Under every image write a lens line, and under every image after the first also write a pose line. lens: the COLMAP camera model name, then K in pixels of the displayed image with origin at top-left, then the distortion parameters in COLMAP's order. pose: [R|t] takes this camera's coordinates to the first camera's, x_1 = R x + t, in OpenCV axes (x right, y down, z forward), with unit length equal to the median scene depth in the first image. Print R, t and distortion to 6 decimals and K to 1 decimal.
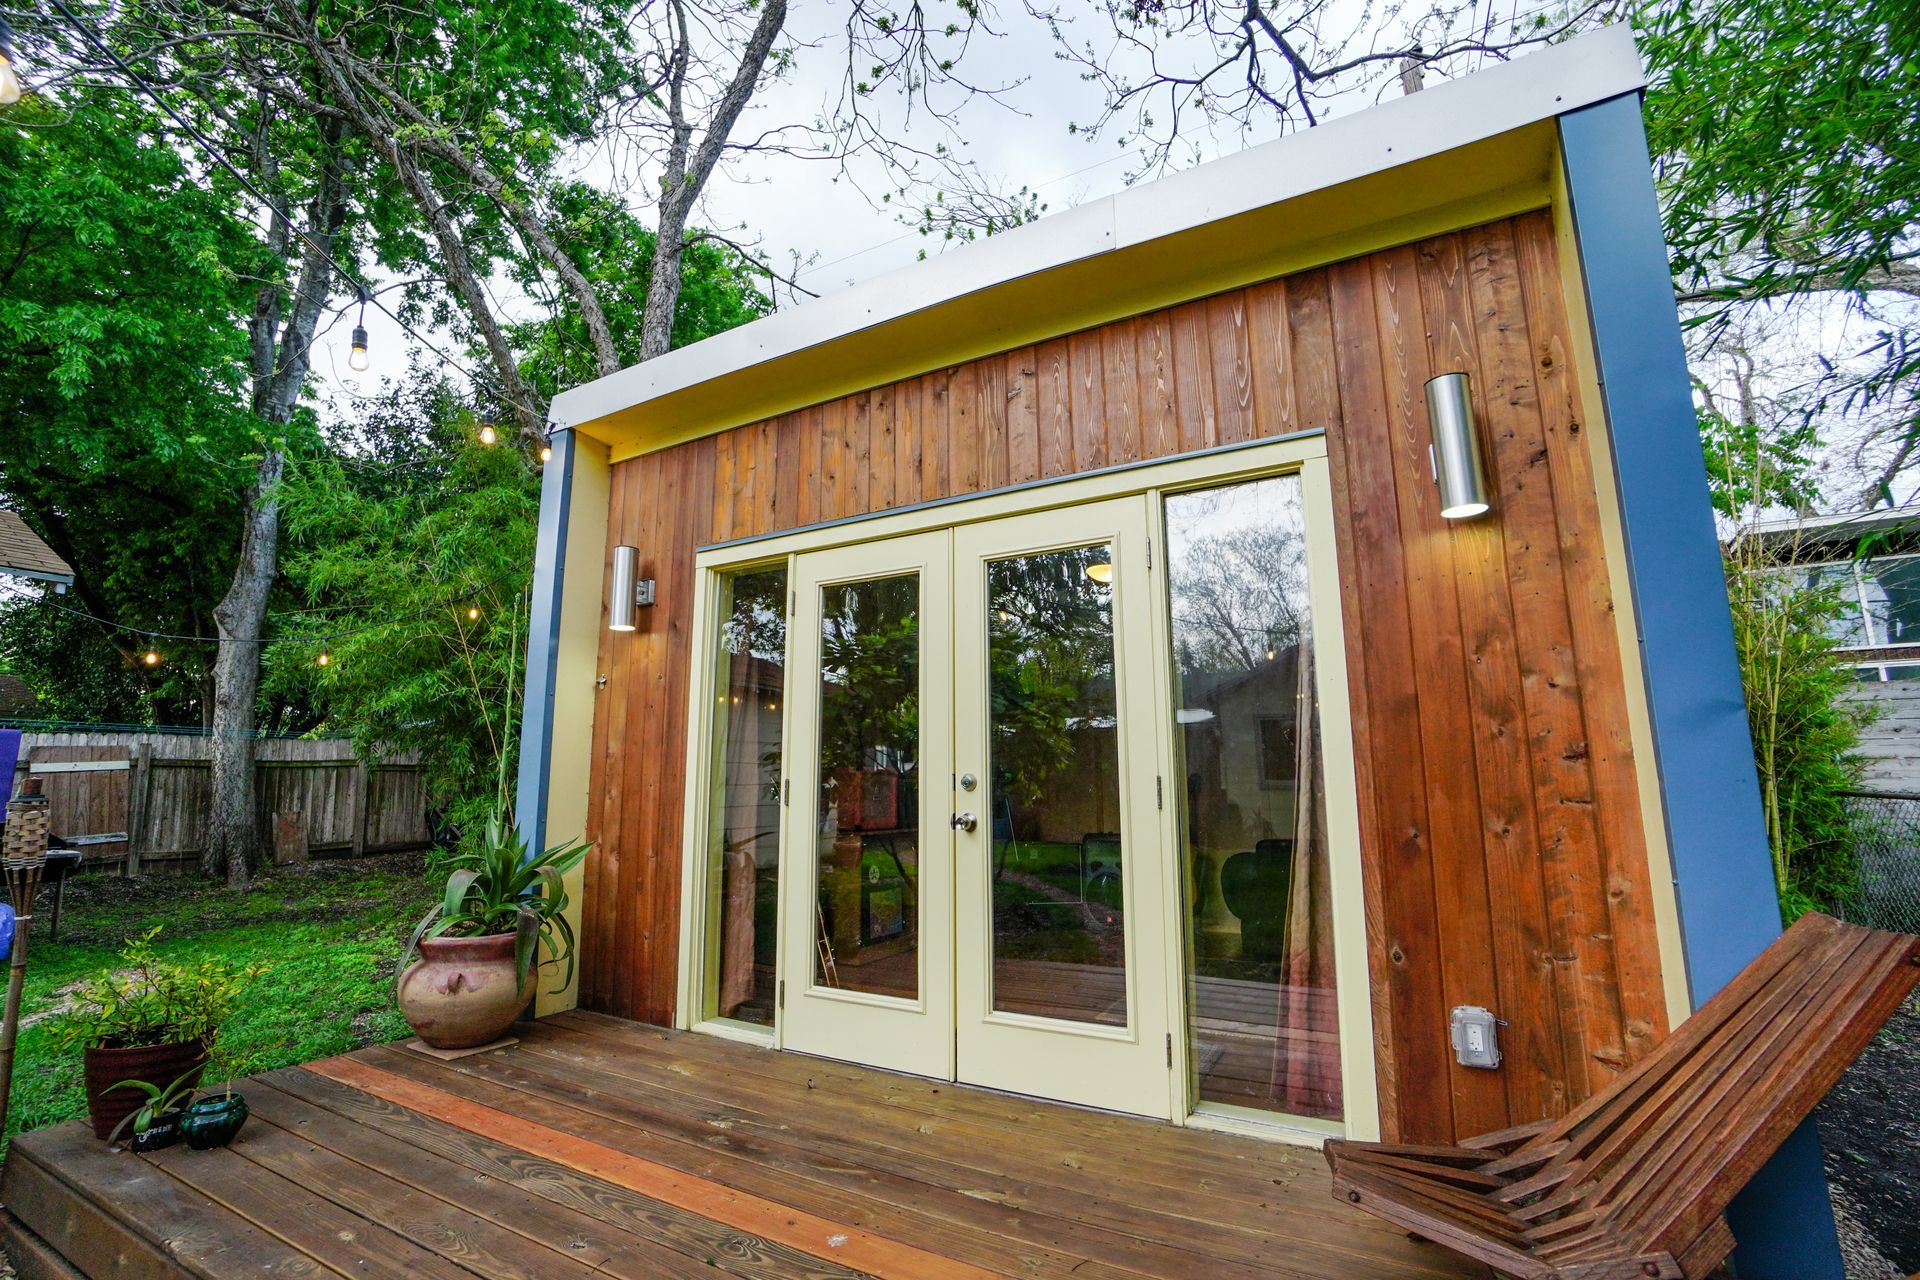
lens RADIAL K [[846.0, 0, 941.9], [0, 846.0, 639.5], [0, 0, 1]] dist [-0.065771, 0.023578]
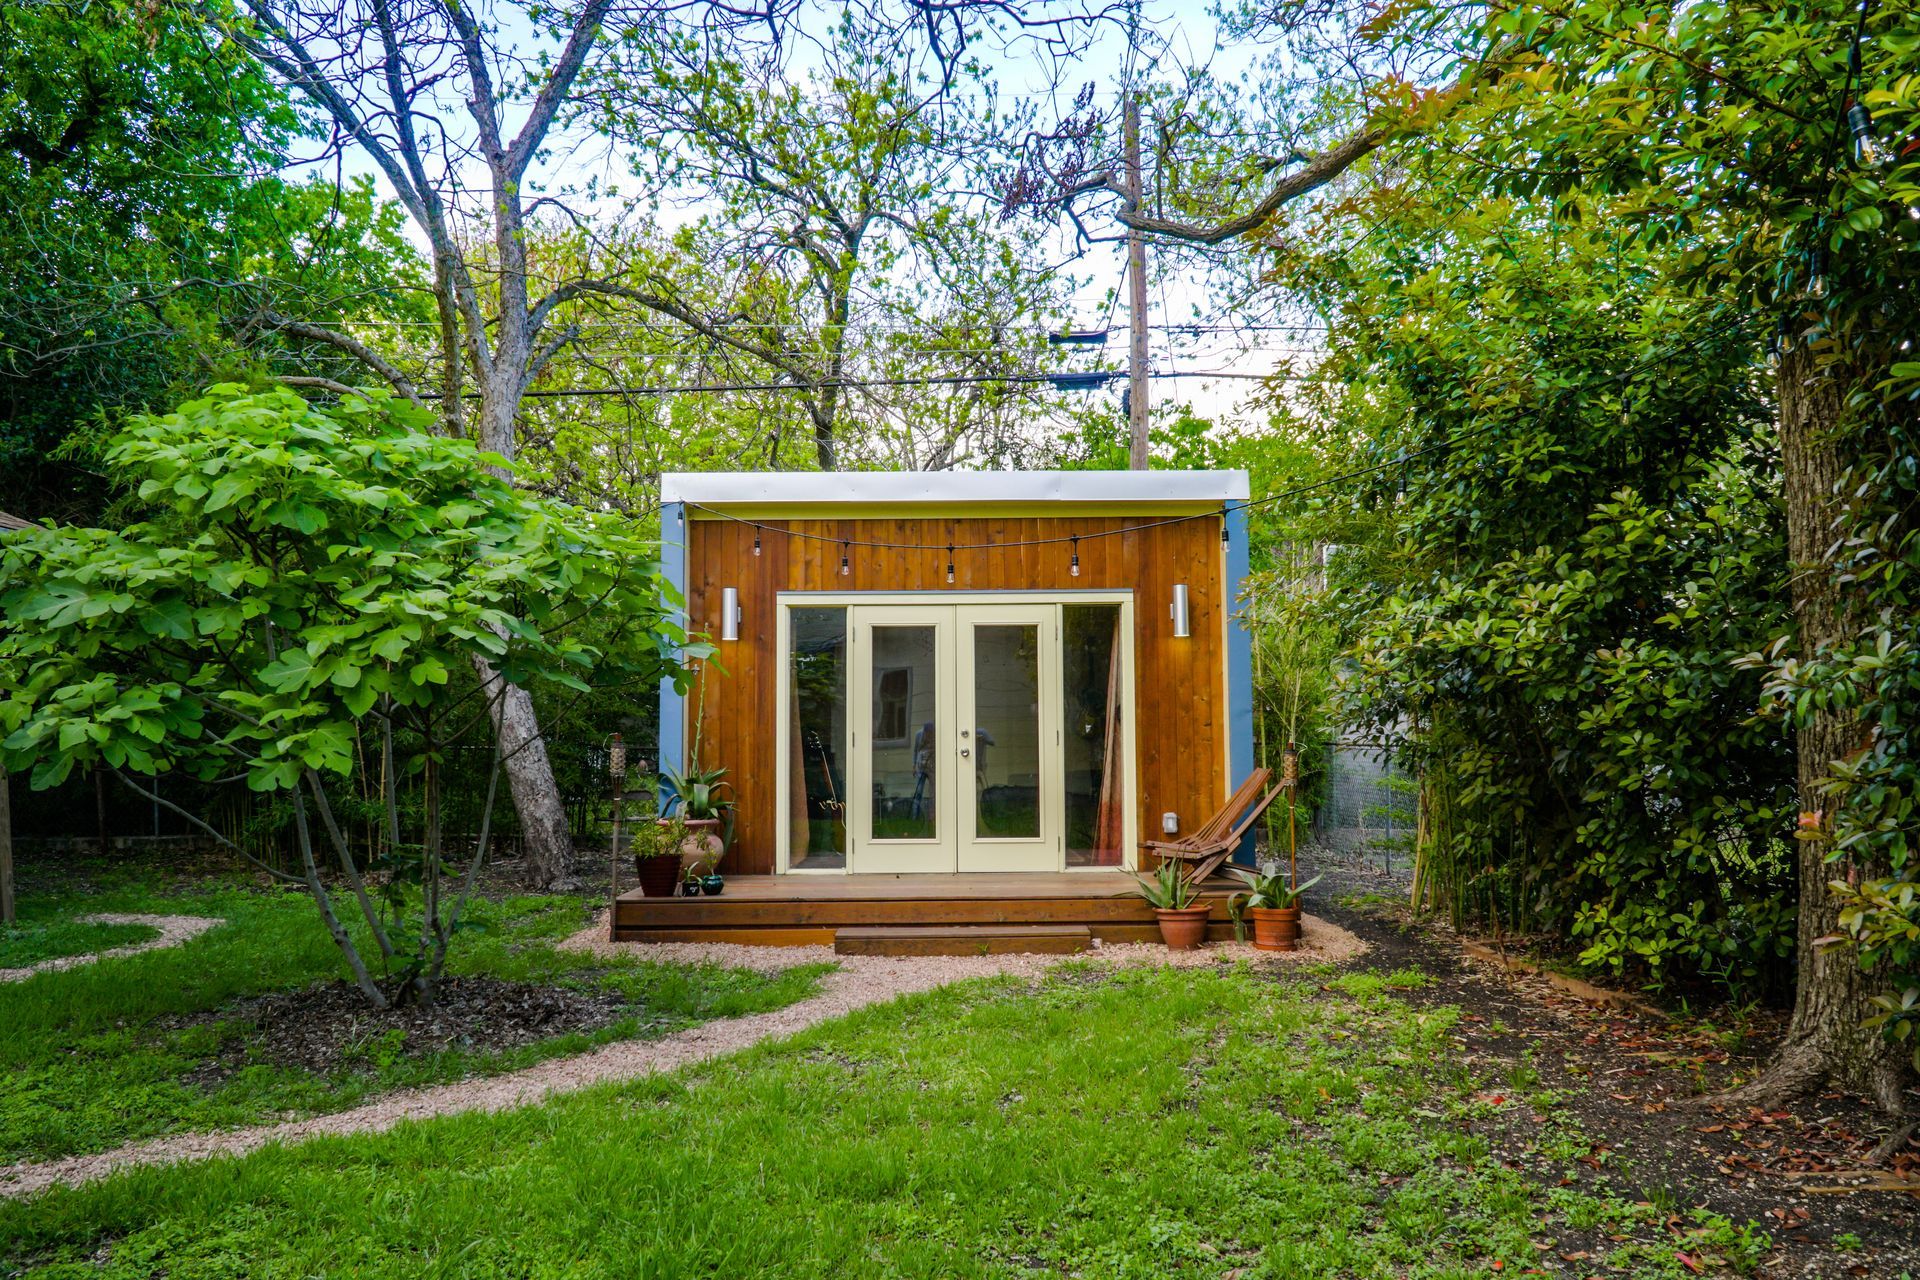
lens RADIAL K [[846.0, 0, 941.9], [0, 846.0, 639.5], [0, 0, 1]] dist [-0.065771, 0.023578]
pose [[0.883773, 0.017151, 0.467602, -0.993658], [-0.074490, 0.991741, 0.104409, -0.274315], [-0.461949, -0.127106, 0.877751, -0.772745]]
